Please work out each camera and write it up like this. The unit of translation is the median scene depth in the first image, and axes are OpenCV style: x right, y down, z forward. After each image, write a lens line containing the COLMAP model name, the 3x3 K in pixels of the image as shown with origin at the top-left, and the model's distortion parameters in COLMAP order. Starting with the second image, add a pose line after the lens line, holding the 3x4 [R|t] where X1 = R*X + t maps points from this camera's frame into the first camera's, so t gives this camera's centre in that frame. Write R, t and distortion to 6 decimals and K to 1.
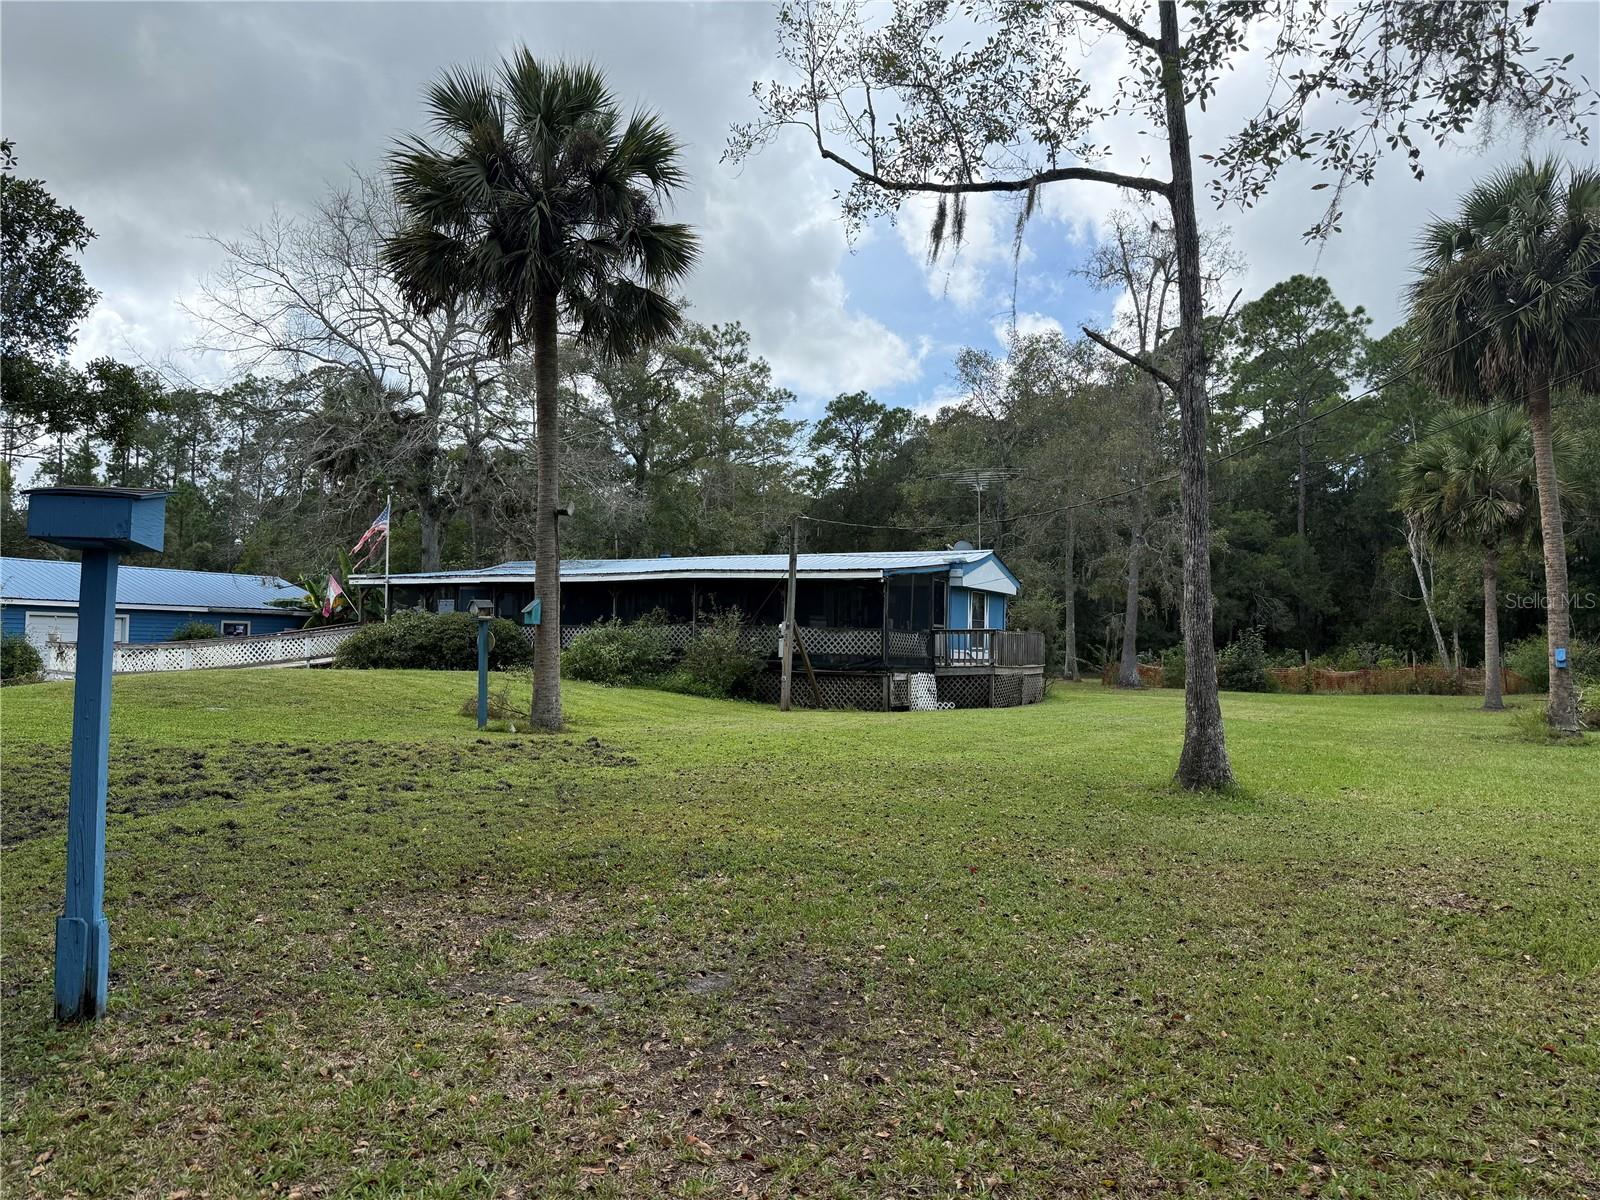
lens RADIAL K [[1183.2, 0, 793.4], [0, 1183.2, 605.5], [0, 0, 1]] dist [0.223628, -0.278103]
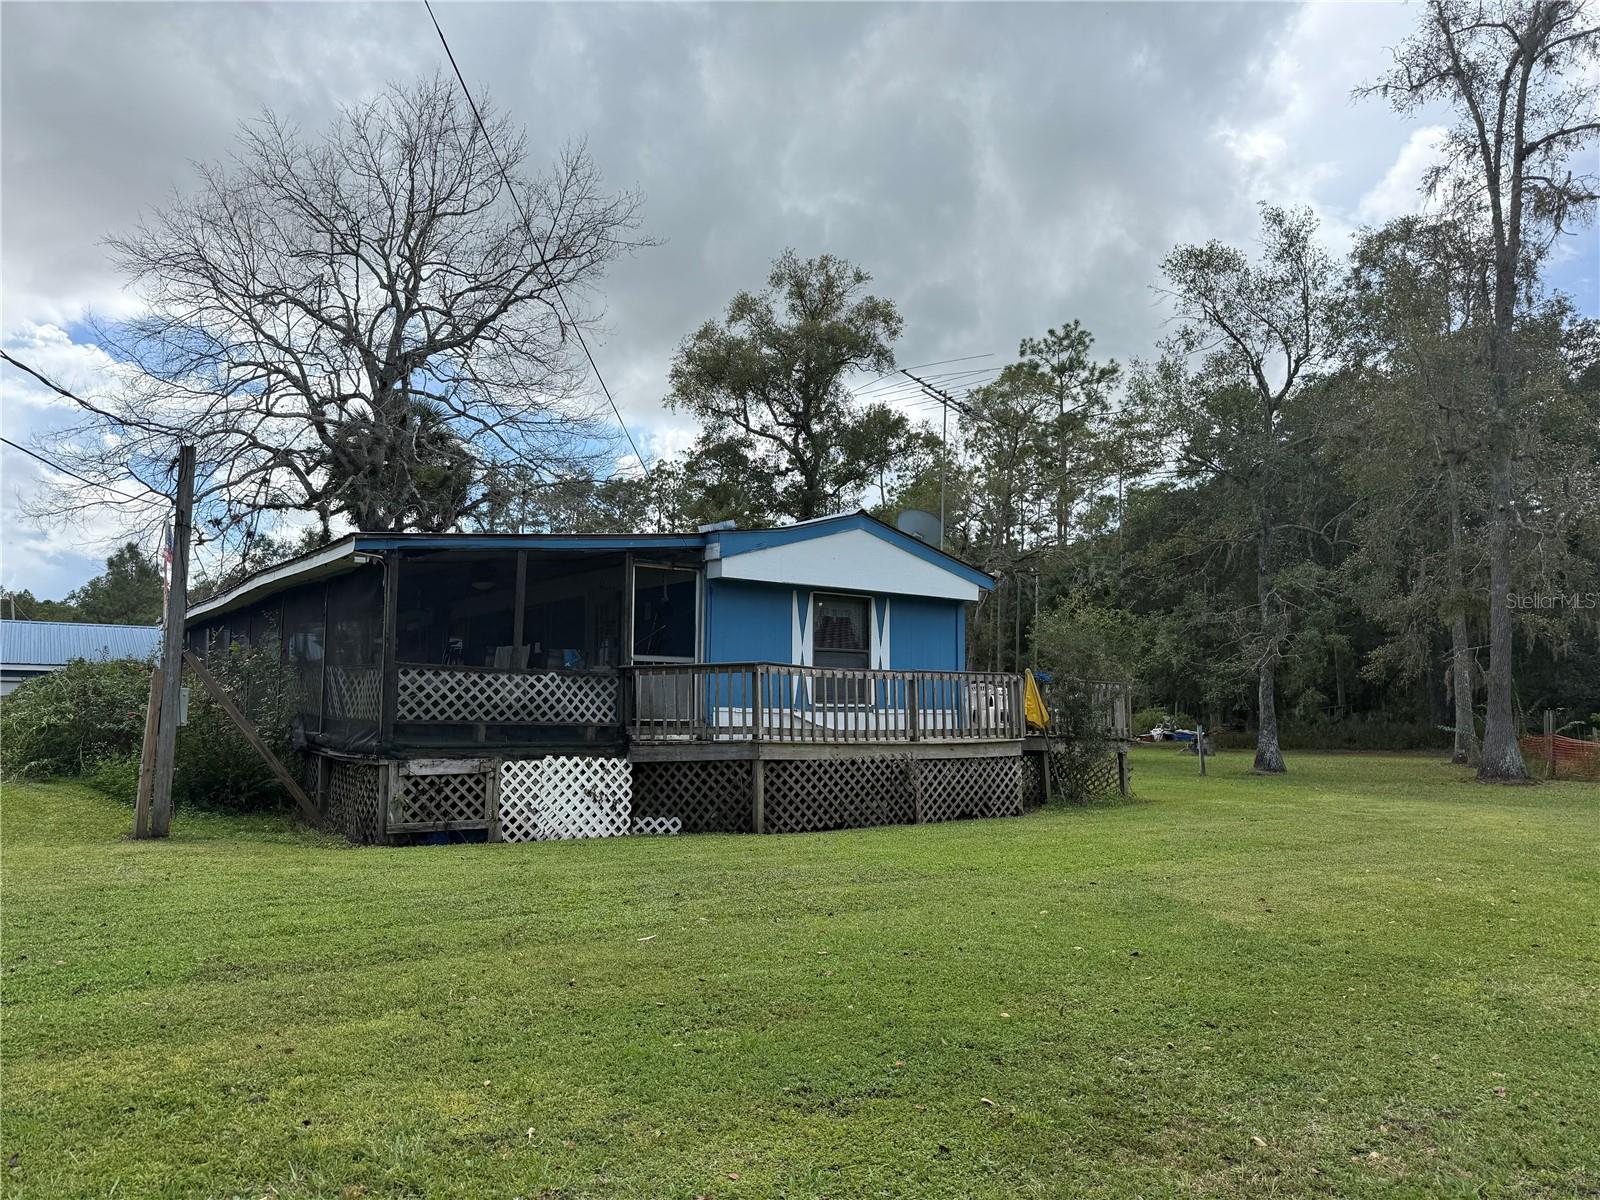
lens RADIAL K [[1183.2, 0, 793.4], [0, 1183.2, 605.5], [0, 0, 1]] dist [0.223628, -0.278103]
pose [[0.903977, -0.044933, -0.425215, 0.374430], [0.017954, 0.997575, -0.067245, 0.028492], [0.427205, 0.053153, 0.902591, 0.569977]]
